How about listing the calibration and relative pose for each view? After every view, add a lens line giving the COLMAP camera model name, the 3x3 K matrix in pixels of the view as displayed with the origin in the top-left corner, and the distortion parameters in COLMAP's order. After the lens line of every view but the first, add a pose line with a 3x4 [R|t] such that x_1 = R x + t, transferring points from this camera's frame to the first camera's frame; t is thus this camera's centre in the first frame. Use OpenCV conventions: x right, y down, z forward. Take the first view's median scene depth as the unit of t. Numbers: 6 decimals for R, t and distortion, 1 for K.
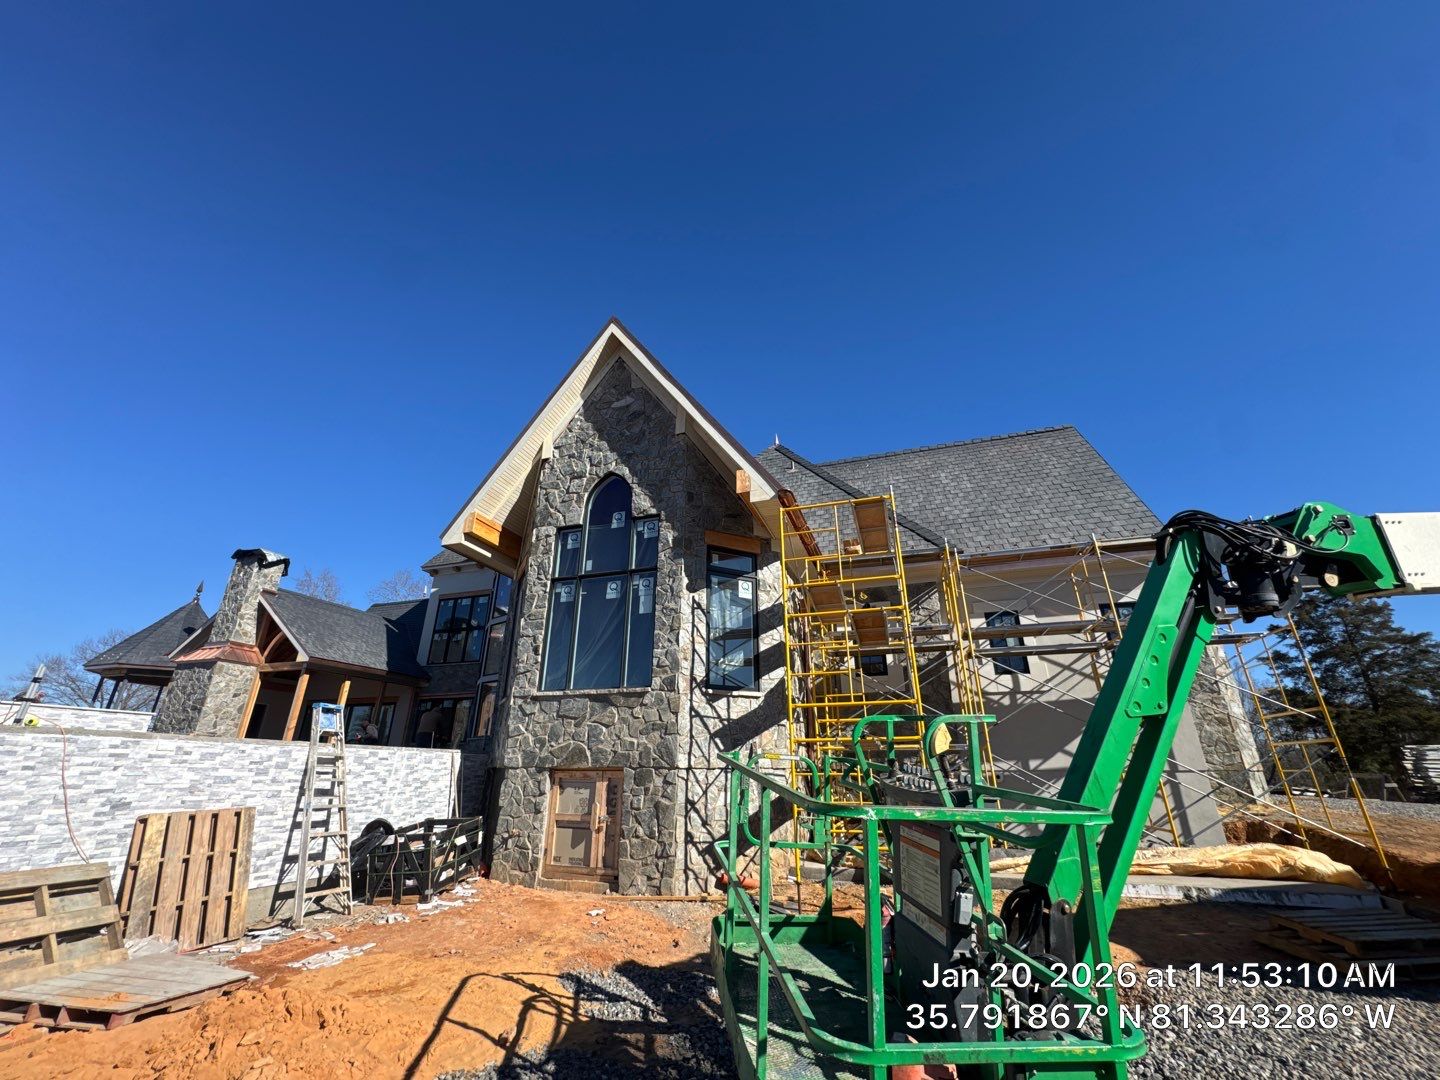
lens RADIAL K [[572.0, 0, 720.0], [0, 572.0, 540.0], [0, 0, 1]] dist [-0.002751, 0.000415]
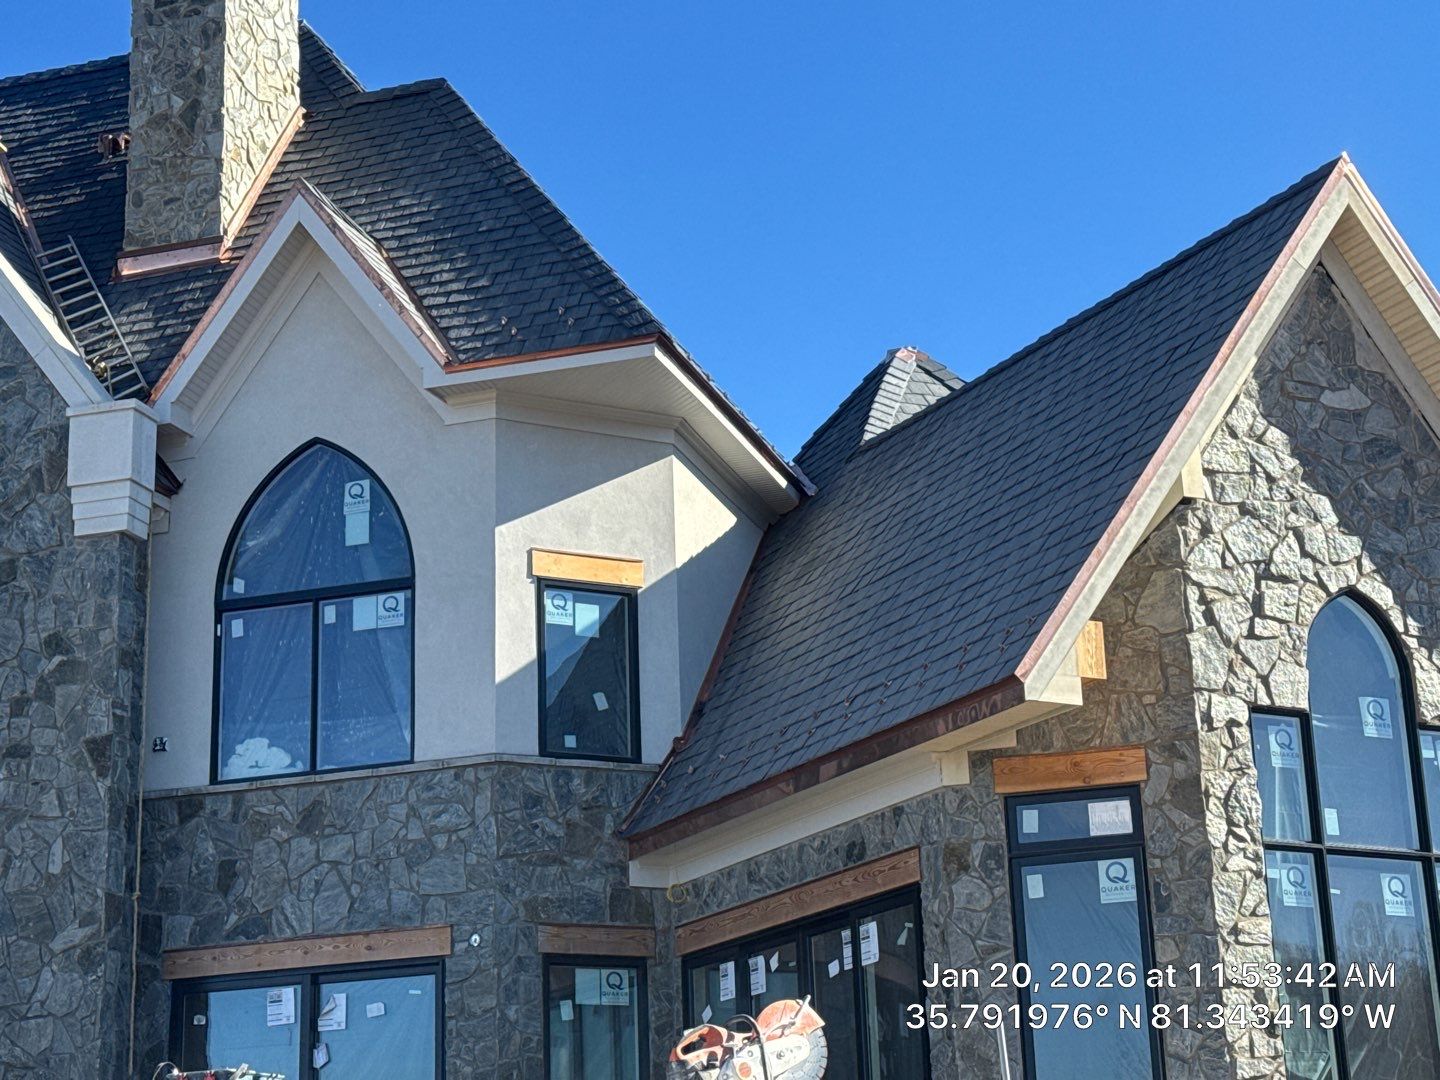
lens RADIAL K [[2541.1, 0, 720.0], [0, 2541.1, 540.0], [0, 0, 1]] dist [0.143745, 0.118622]
pose [[0.703043, 0.185074, 0.686642, -2.043896], [-0.236481, 0.971436, -0.019707, -0.012650], [-0.670677, -0.148522, 0.726728, -0.007795]]
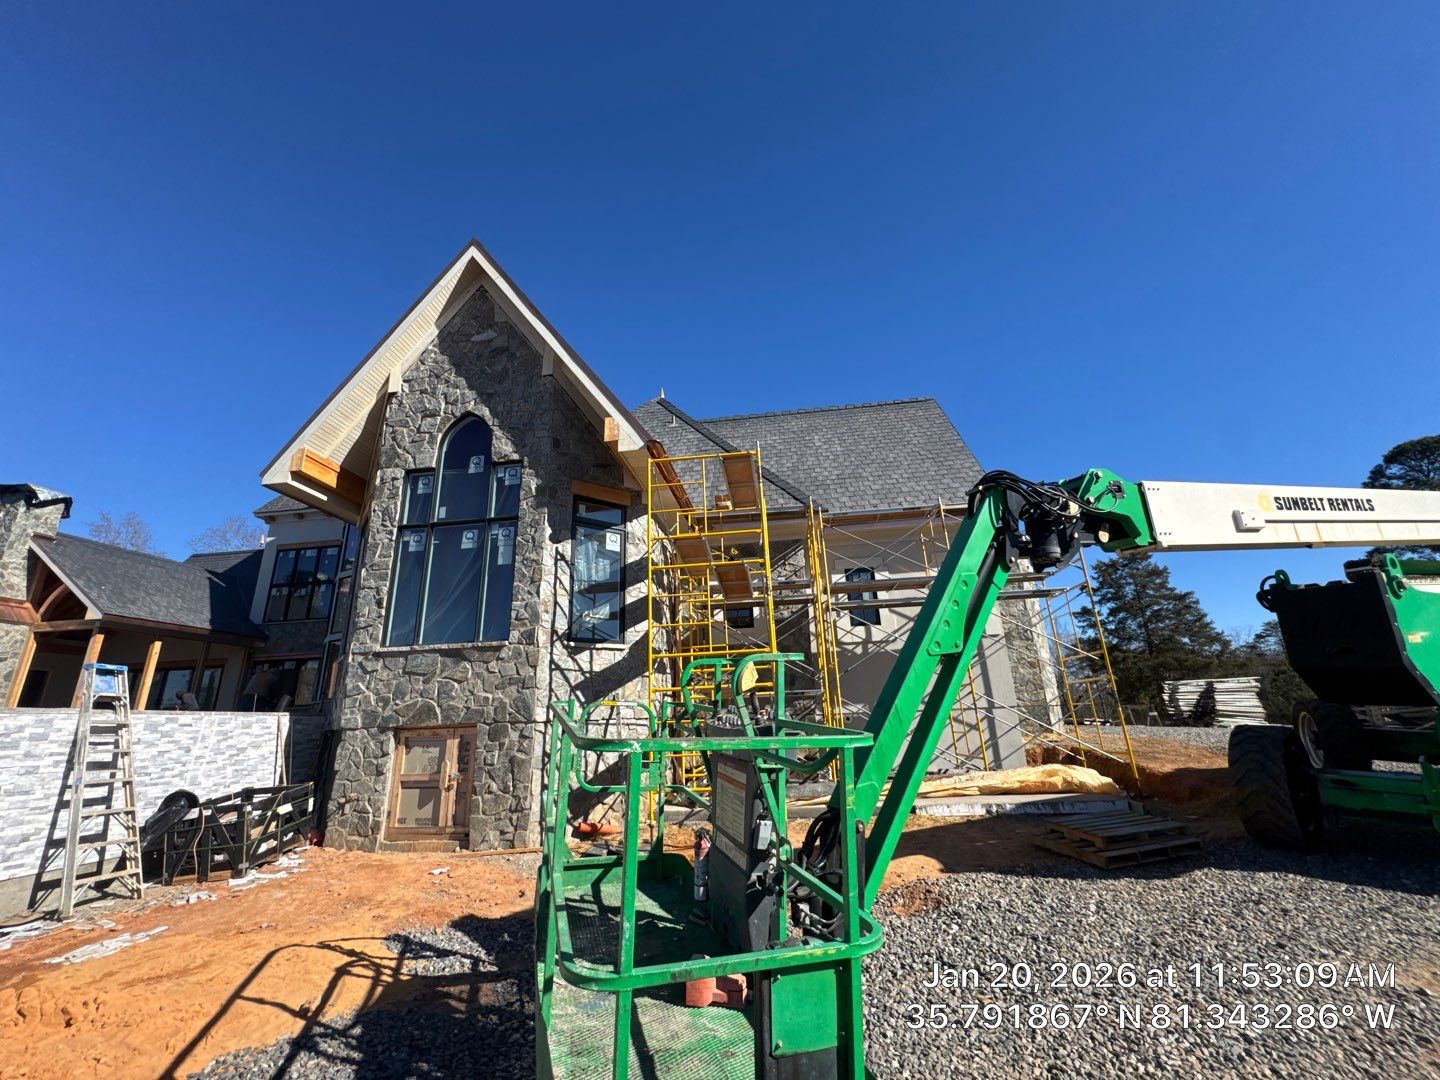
lens RADIAL K [[572.0, 0, 720.0], [0, 572.0, 540.0], [0, 0, 1]] dist [-0.002751, 0.000415]
pose [[0.980970, 0.021132, 0.193007, 0.037900], [-0.035192, 0.996946, 0.069713, 0.009758], [-0.190944, -0.075178, 0.978718, 0.007858]]
